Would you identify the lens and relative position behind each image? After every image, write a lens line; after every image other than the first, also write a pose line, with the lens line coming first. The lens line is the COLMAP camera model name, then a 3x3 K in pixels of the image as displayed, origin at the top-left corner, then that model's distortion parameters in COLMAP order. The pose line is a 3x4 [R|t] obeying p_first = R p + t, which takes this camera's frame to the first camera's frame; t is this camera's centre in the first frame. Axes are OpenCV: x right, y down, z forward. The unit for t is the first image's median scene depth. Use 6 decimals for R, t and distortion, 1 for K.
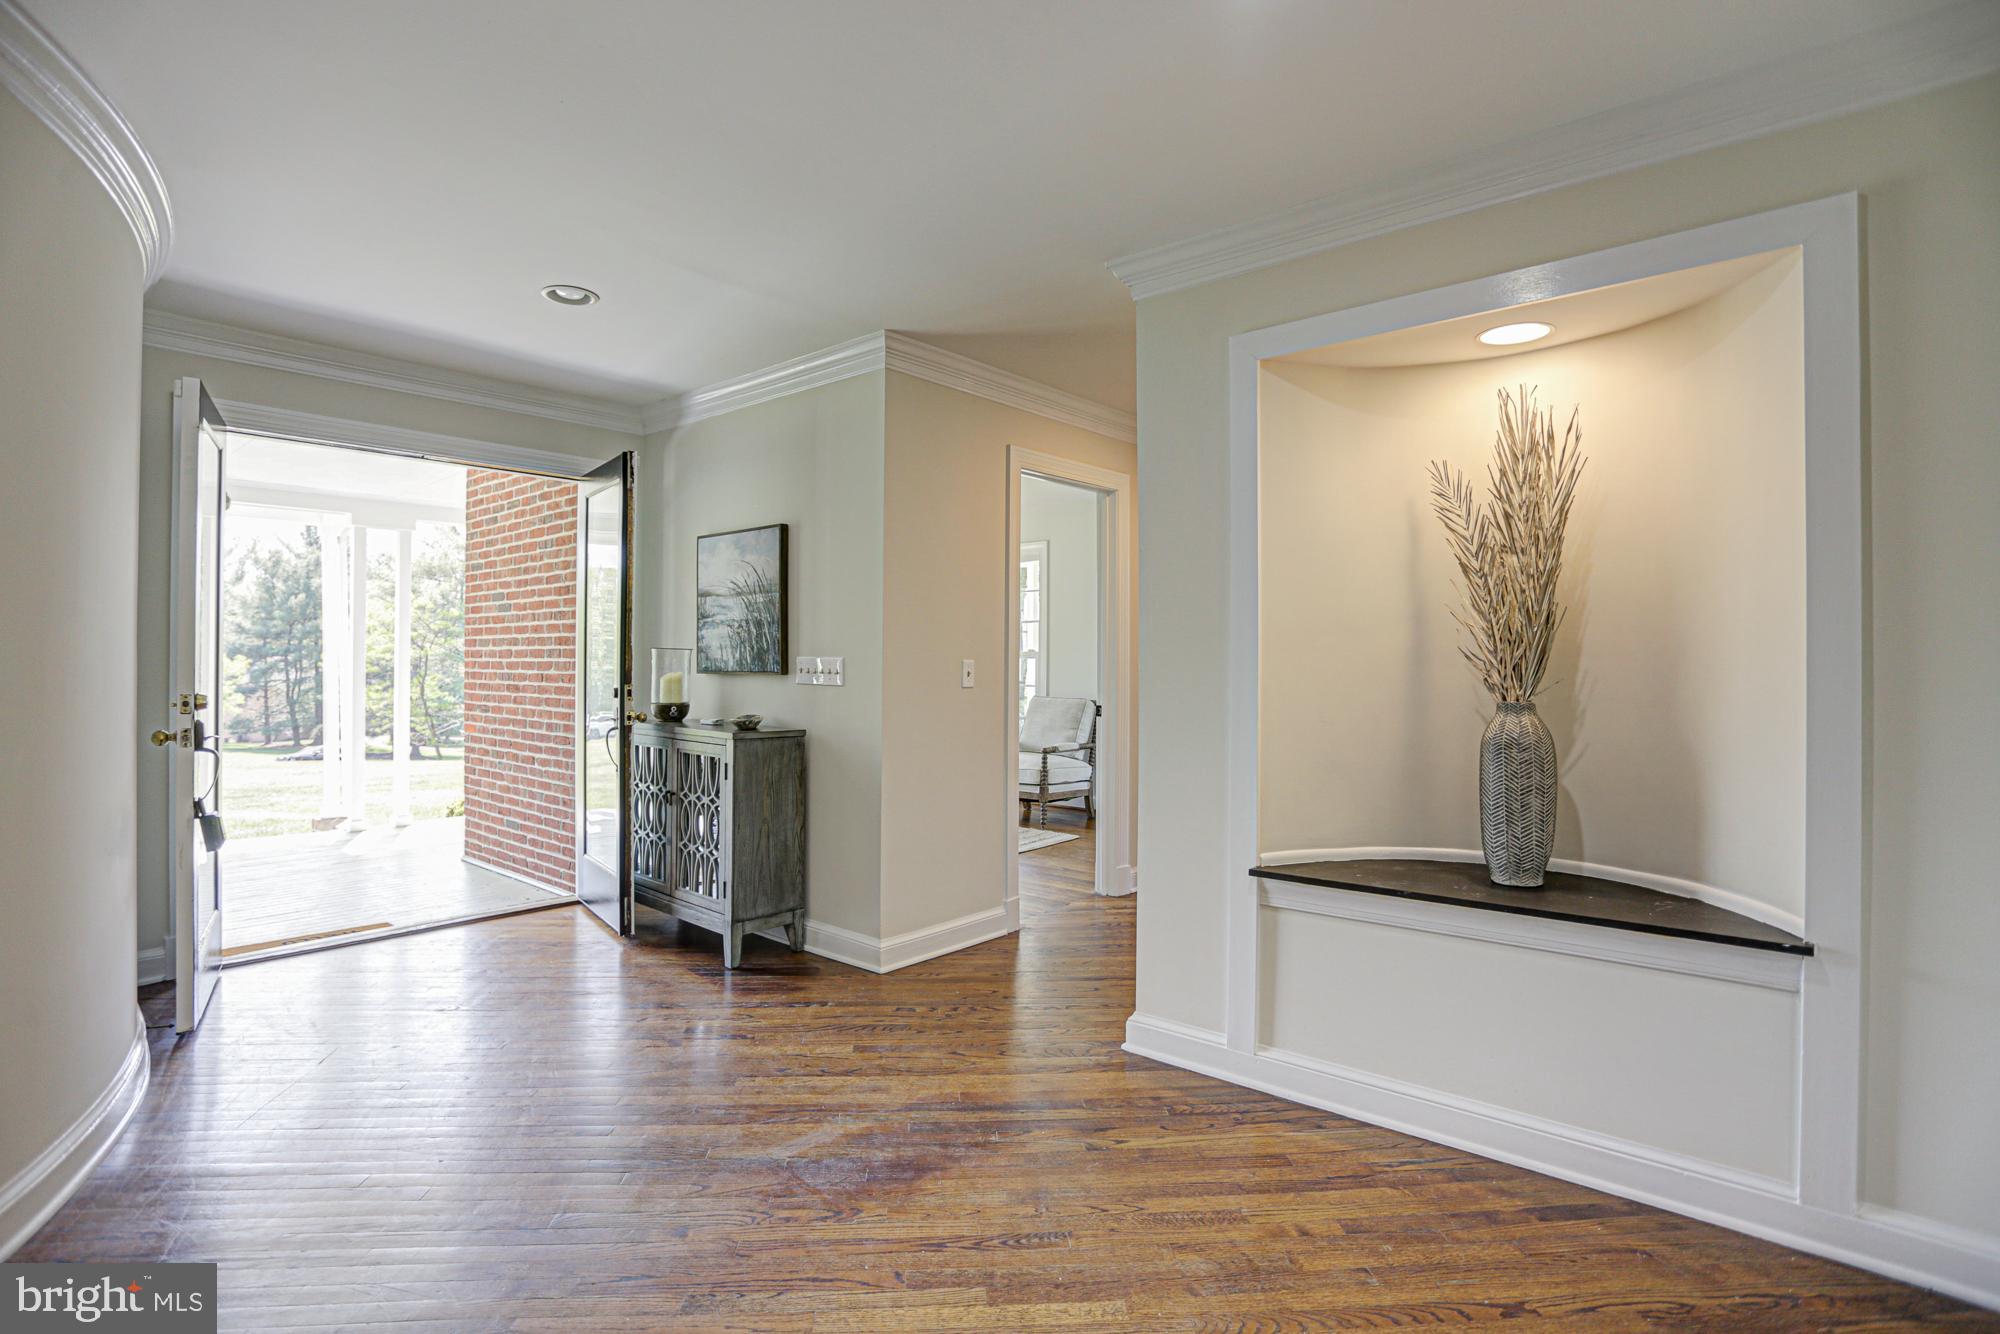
lens RADIAL K [[976.2, 0, 996.1], [0, 976.2, 653.7], [0, 0, 1]] dist [-0.068908, 0.031856]
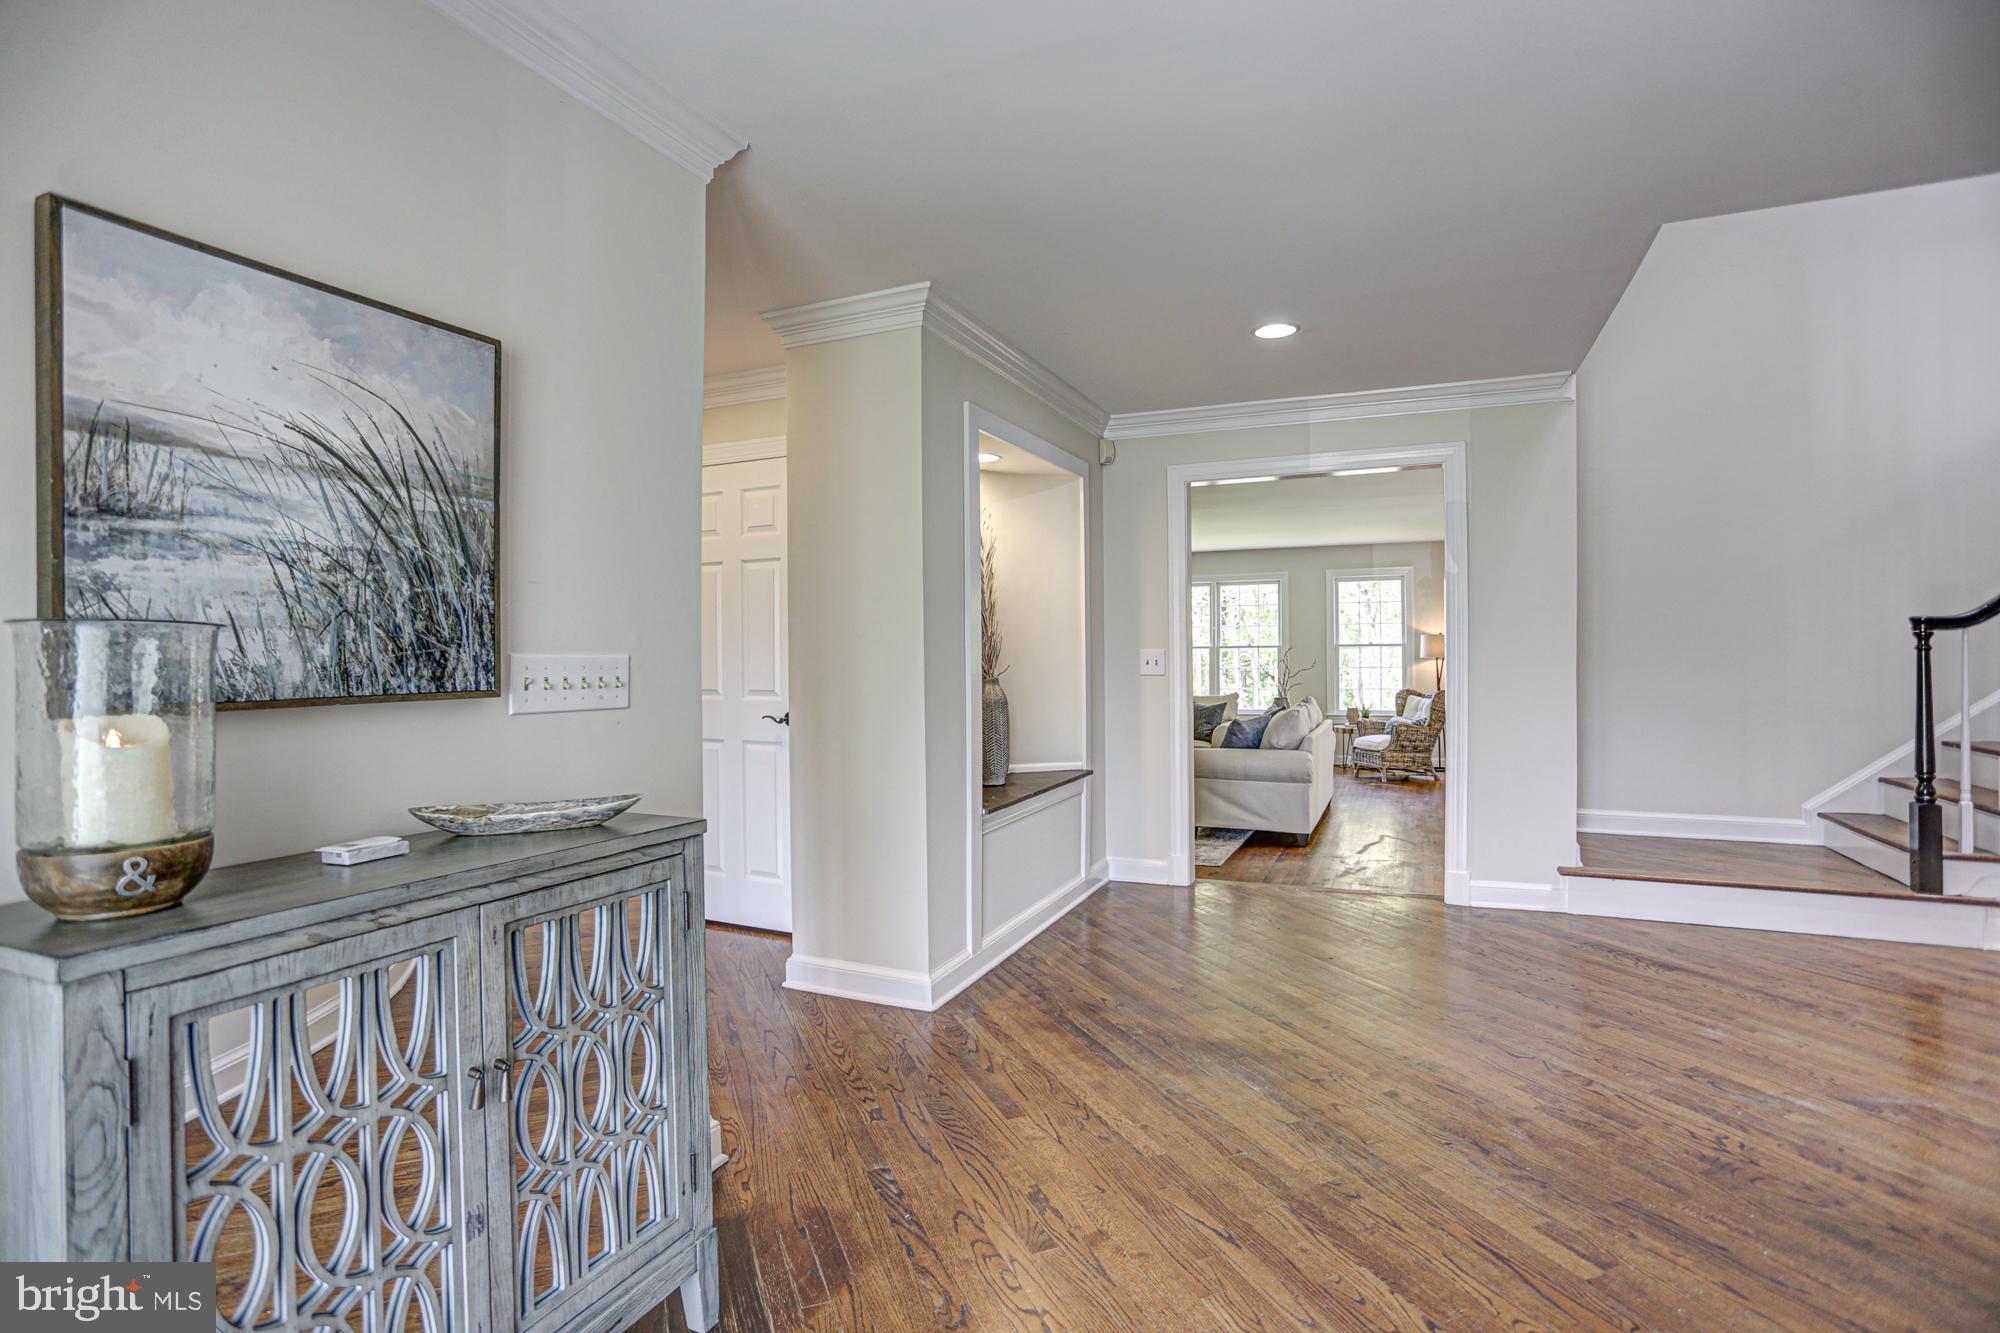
lens RADIAL K [[976.2, 0, 996.1], [0, 976.2, 653.2], [0, 0, 1]] dist [-0.068908, 0.031856]
pose [[-0.288071, -0.001851, 0.957607, -1.067911], [0.000092, 0.999998, 0.001960, 0.003399], [-0.957609, 0.000653, -0.288070, 1.422448]]
